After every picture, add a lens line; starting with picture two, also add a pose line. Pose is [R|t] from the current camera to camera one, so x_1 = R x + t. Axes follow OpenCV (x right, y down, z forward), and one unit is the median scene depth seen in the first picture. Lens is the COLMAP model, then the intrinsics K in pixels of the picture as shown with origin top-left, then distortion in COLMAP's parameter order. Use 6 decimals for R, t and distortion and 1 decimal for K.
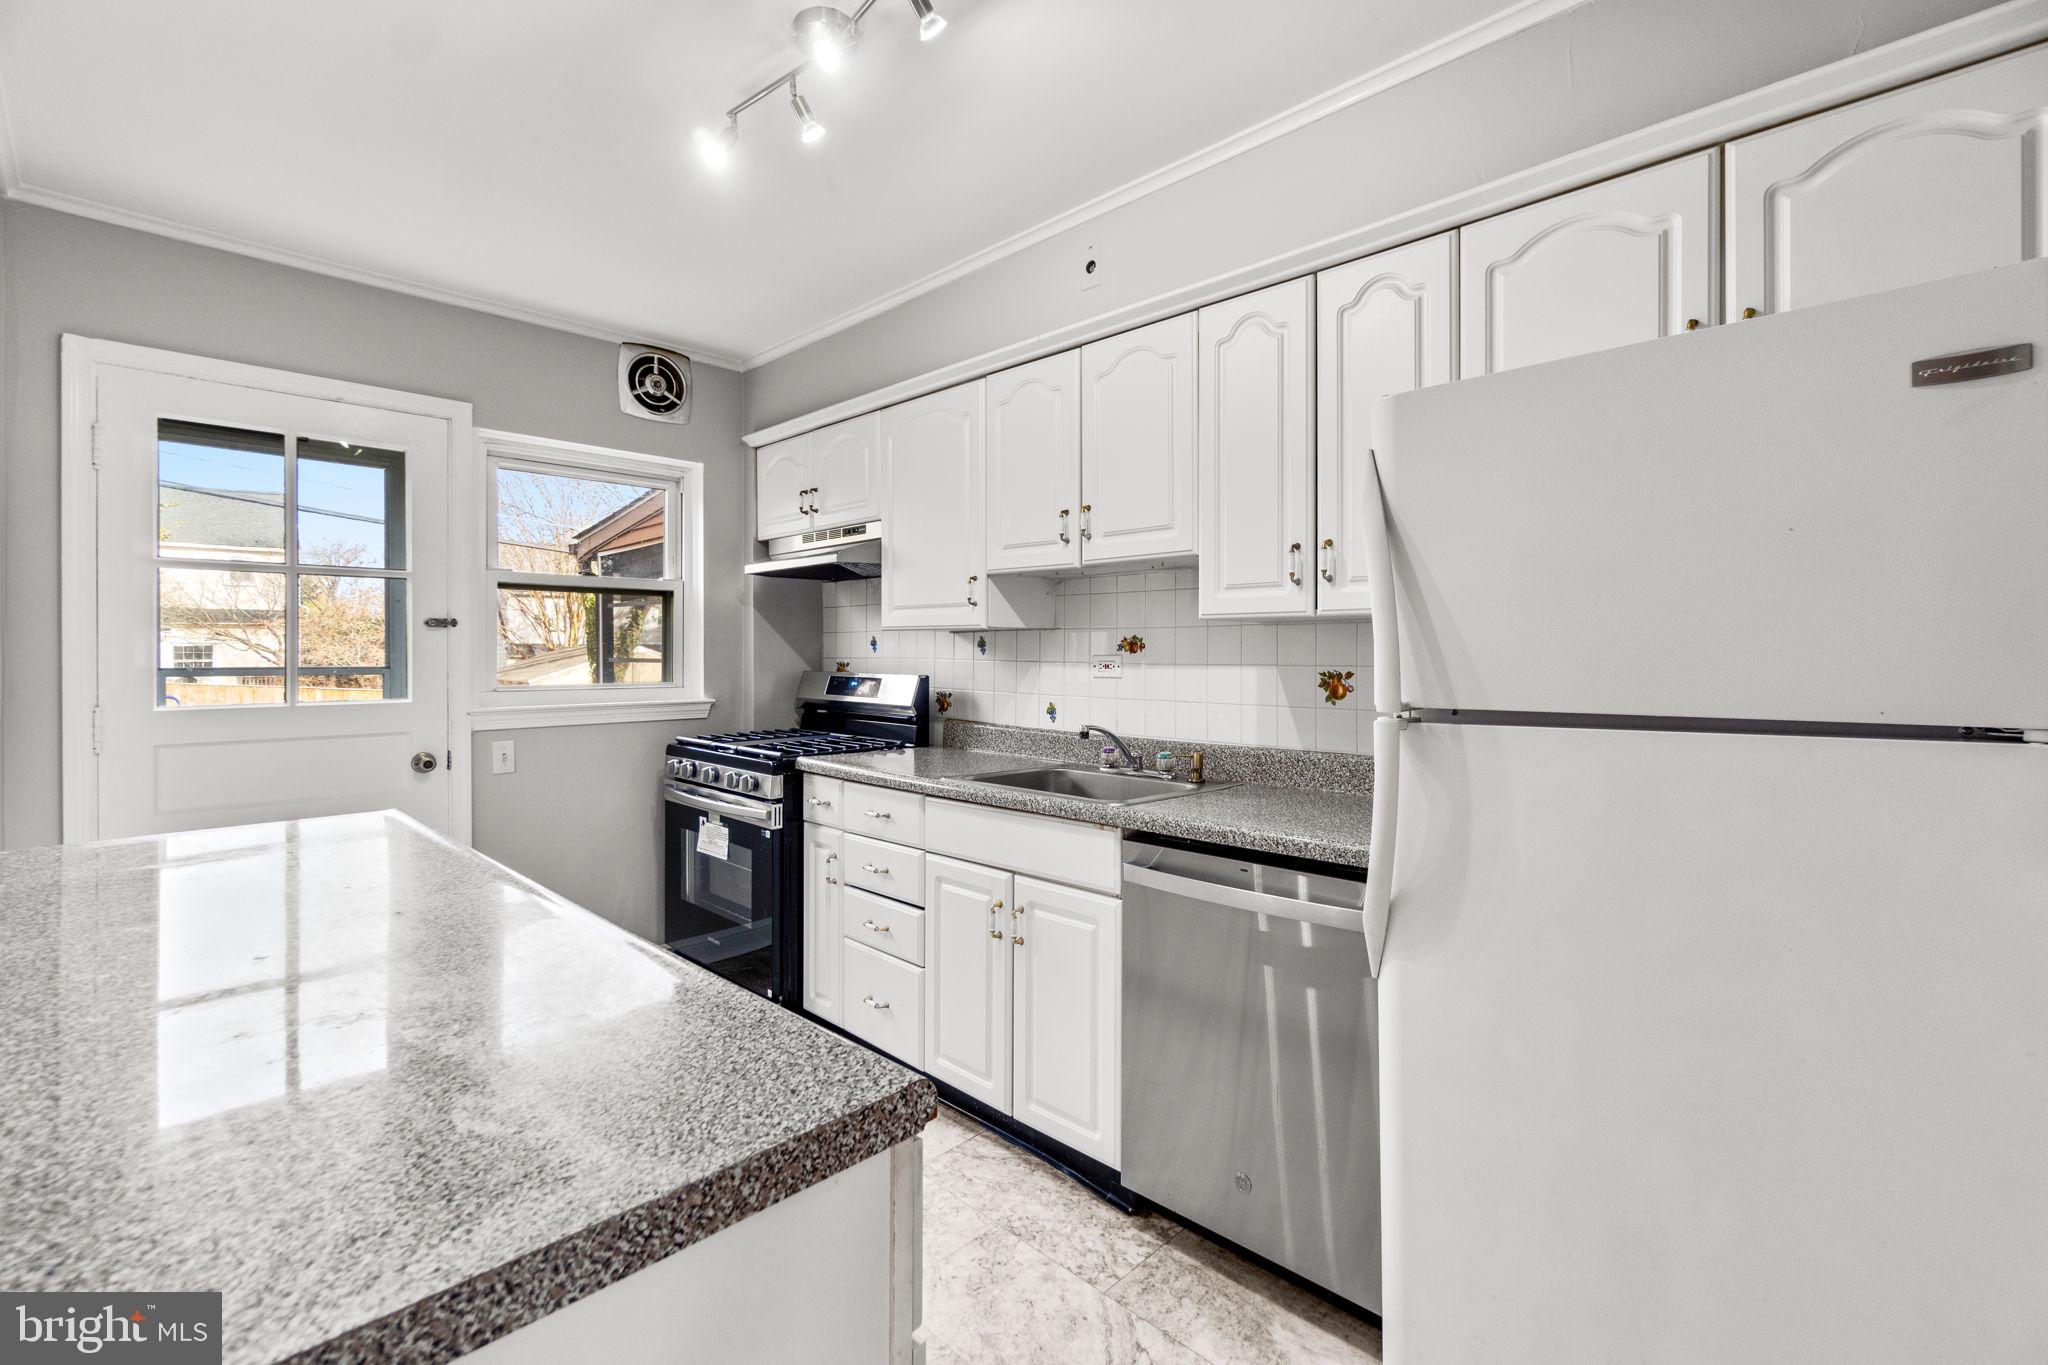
lens RADIAL K [[891.1, 0, 1036.6], [0, 891.1, 660.8], [0, 0, 1]] dist [-0.006604, 0.001043]
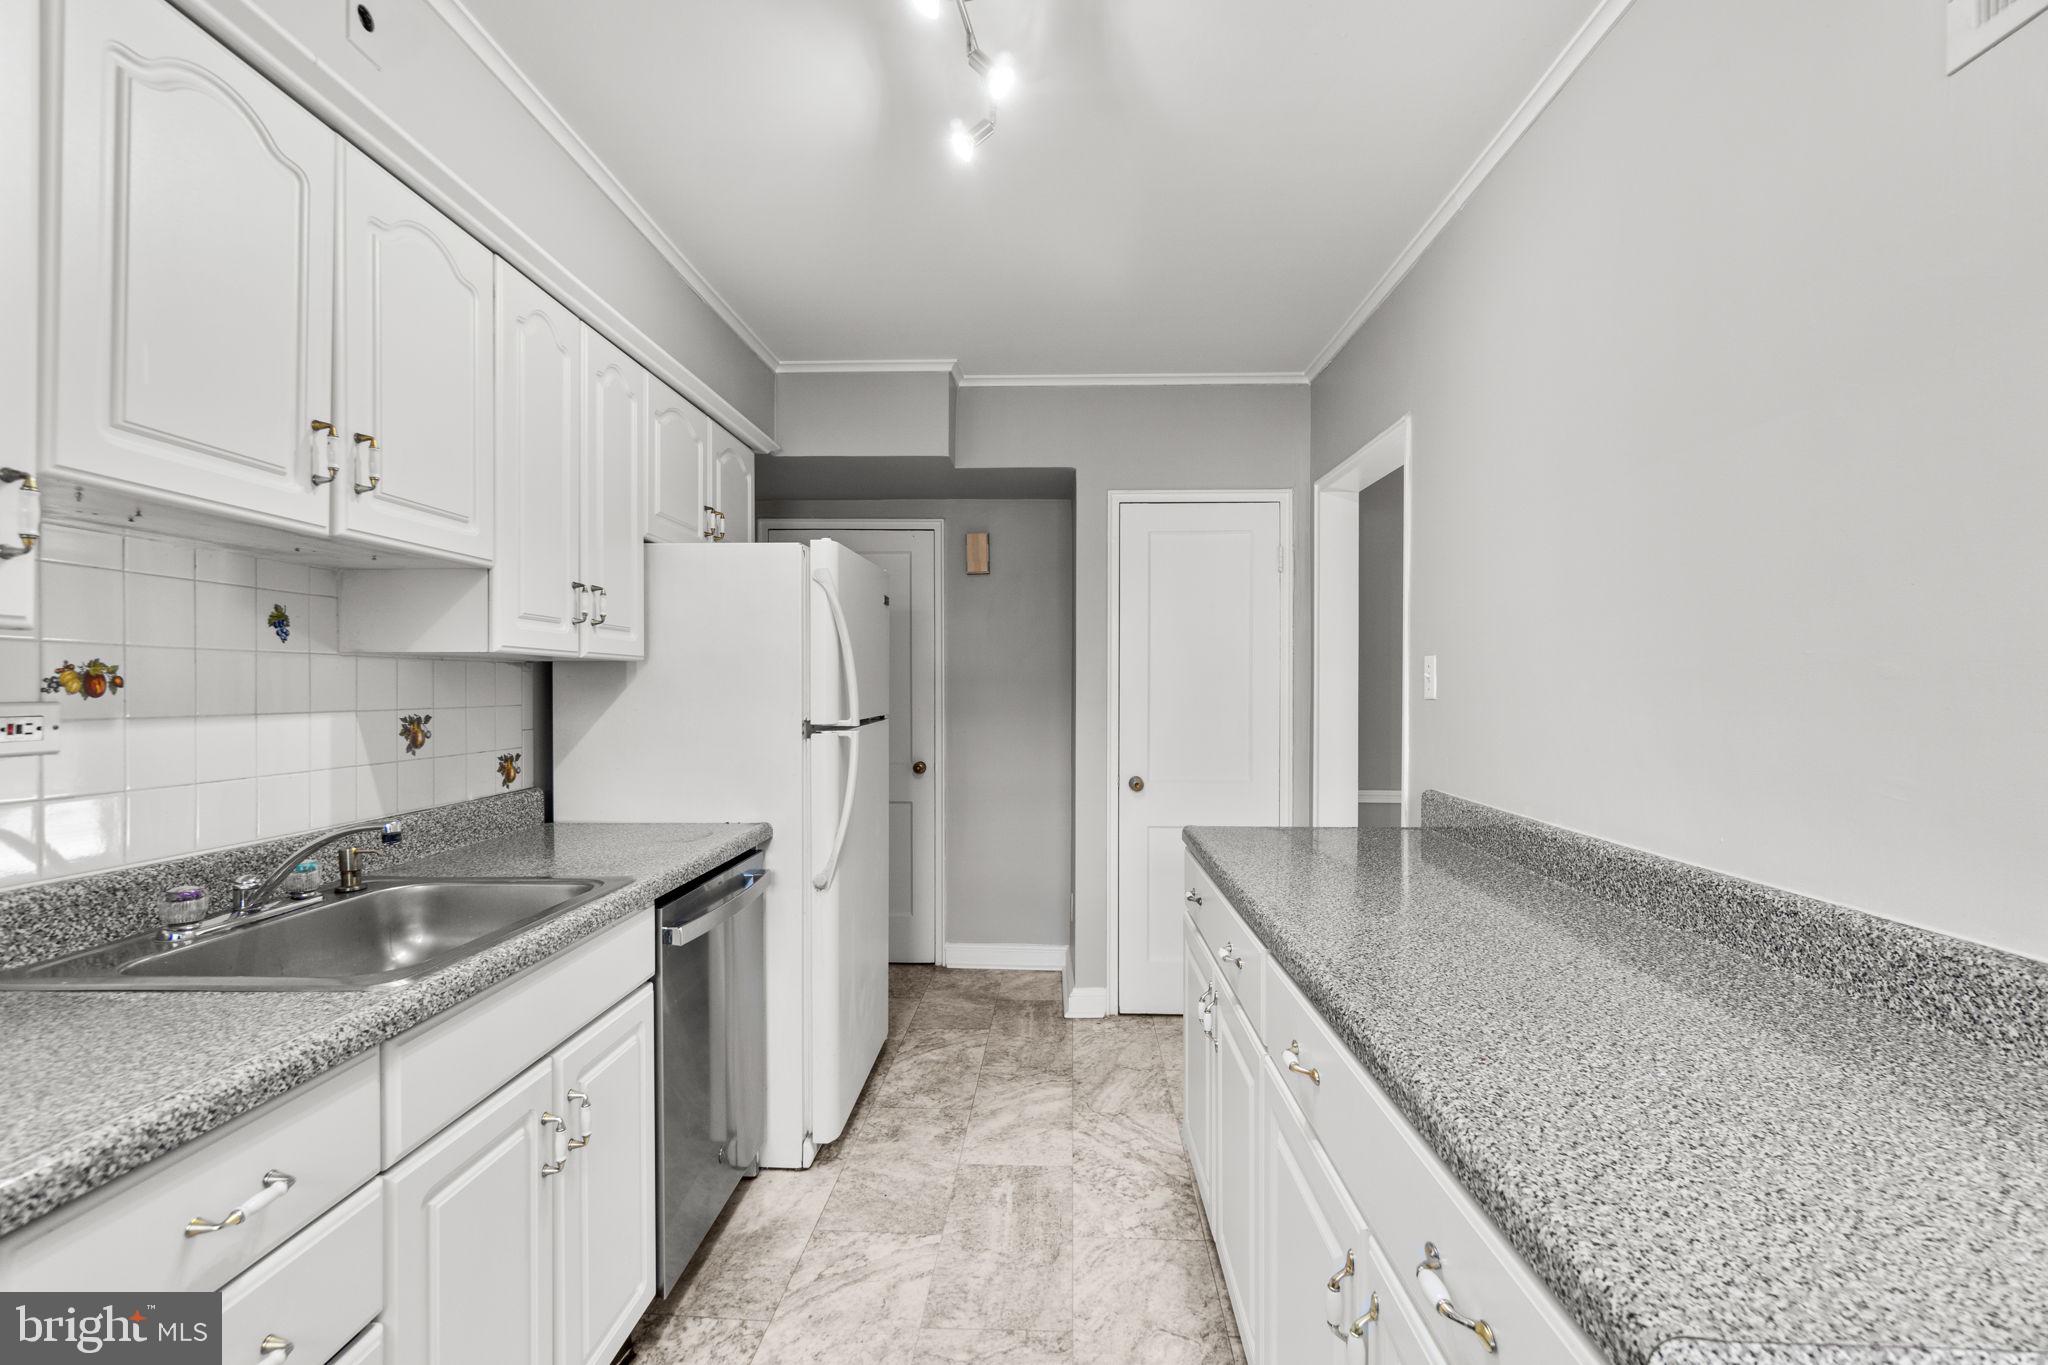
lens RADIAL K [[891.1, 0, 1019.3], [0, 891.1, 694.7], [0, 0, 1]] dist [-0.006604, 0.001043]
pose [[-0.658072, -0.007805, 0.752915, -0.647148], [0.004281, 0.999891, 0.014107, -0.016460], [-0.752943, 0.012506, -0.657967, 1.068297]]
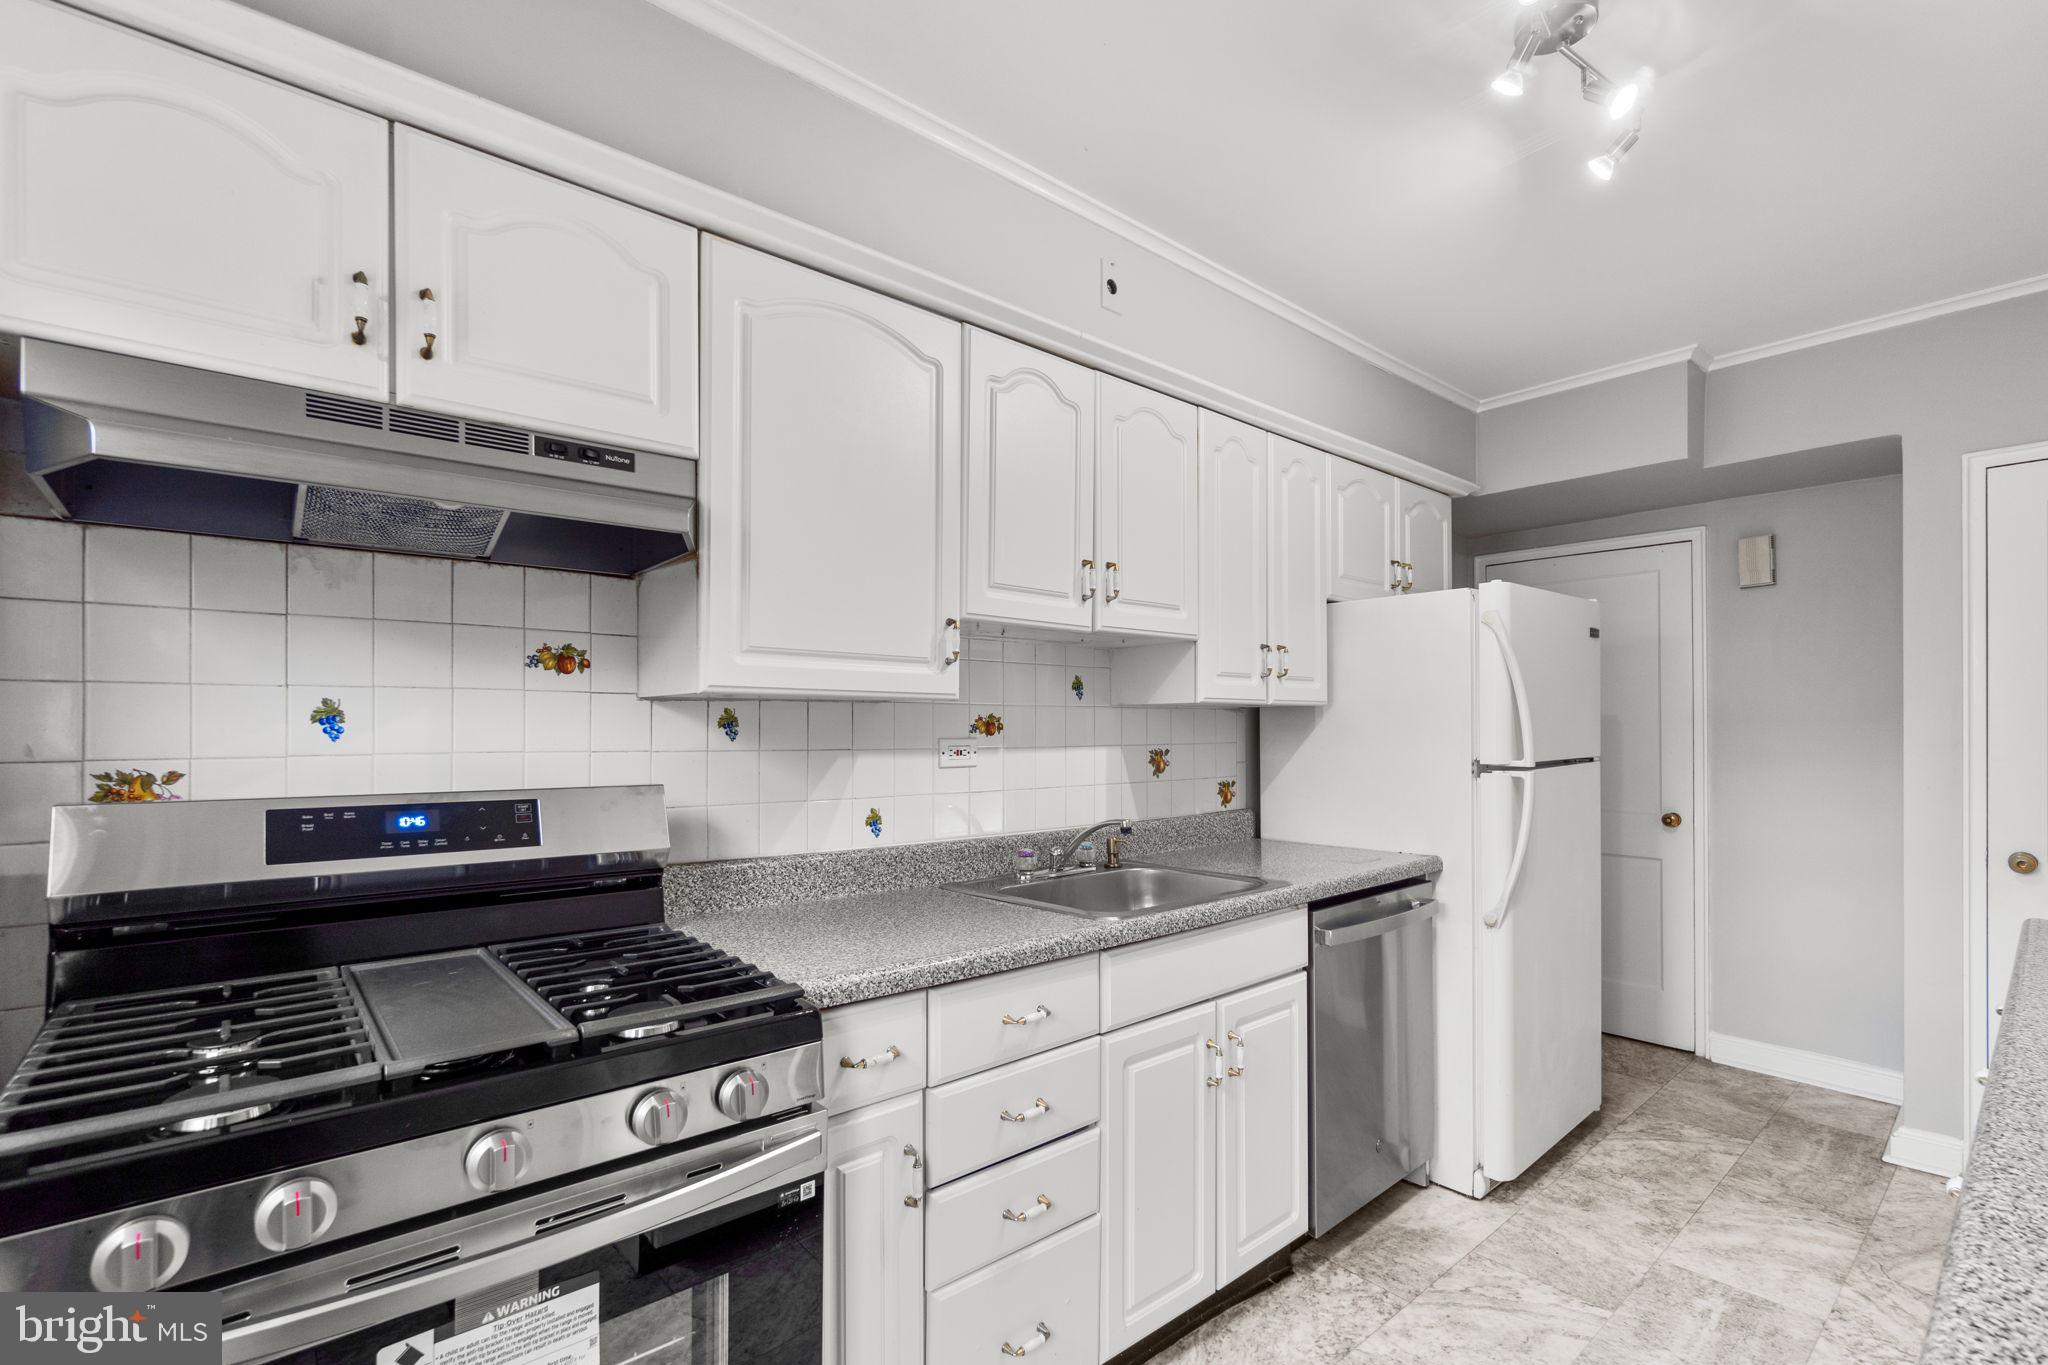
lens RADIAL K [[891.1, 0, 1005.7], [0, 891.1, 732.6], [0, 0, 1]] dist [-0.006604, 0.001043]
pose [[0.114371, -0.006944, 0.993414, -0.810745], [0.012033, 0.999912, 0.005604, -0.018121], [-0.993365, 0.011313, 0.114444, 1.013305]]
